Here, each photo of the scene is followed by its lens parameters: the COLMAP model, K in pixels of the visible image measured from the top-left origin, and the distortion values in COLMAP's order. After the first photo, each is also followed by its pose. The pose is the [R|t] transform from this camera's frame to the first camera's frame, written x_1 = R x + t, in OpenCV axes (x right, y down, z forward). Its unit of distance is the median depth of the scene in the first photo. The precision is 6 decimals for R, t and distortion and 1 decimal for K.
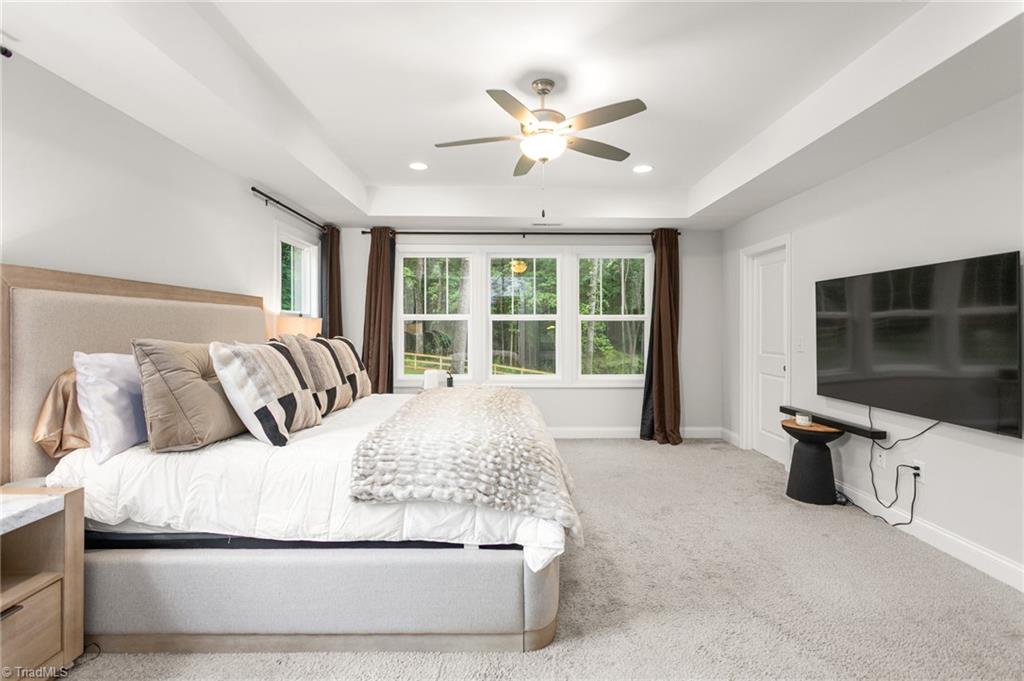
lens RADIAL K [[484.4, 0, 512.9], [0, 484.4, 335.3], [0, 0, 1]] dist [0.001552, 0.002282]
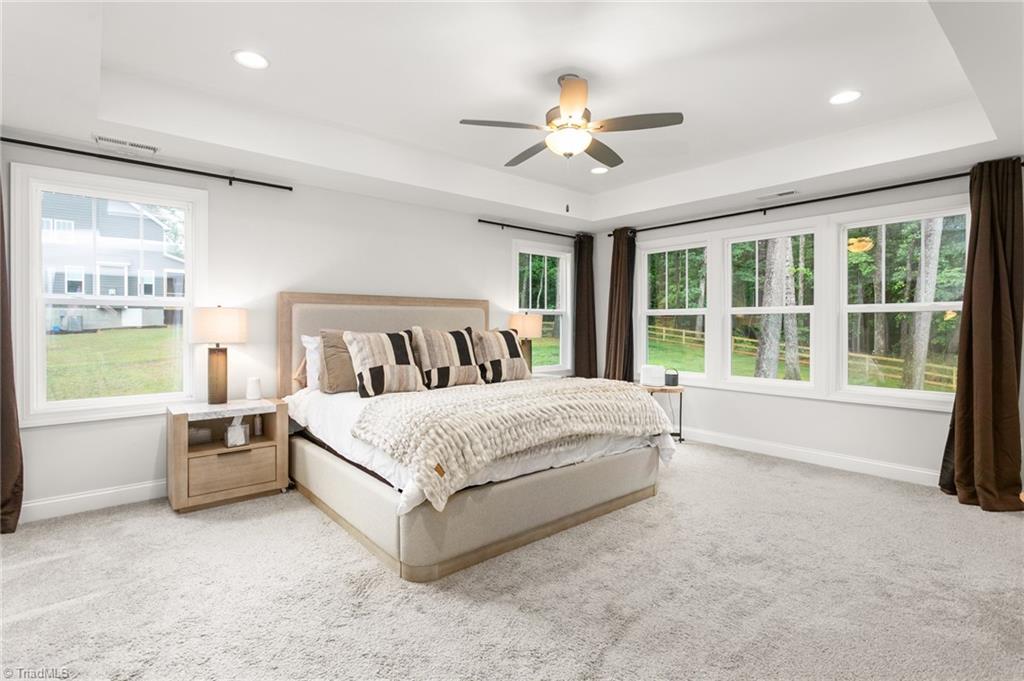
lens RADIAL K [[484.4, 0, 514.9], [0, 484.4, 332.6], [0, 0, 1]] dist [0.001552, 0.002282]
pose [[0.655000, 0.011675, -0.755539, 0.393951], [-0.009733, 0.999928, 0.007014, 0.000742], [0.755566, 0.002760, 0.655066, 0.132972]]
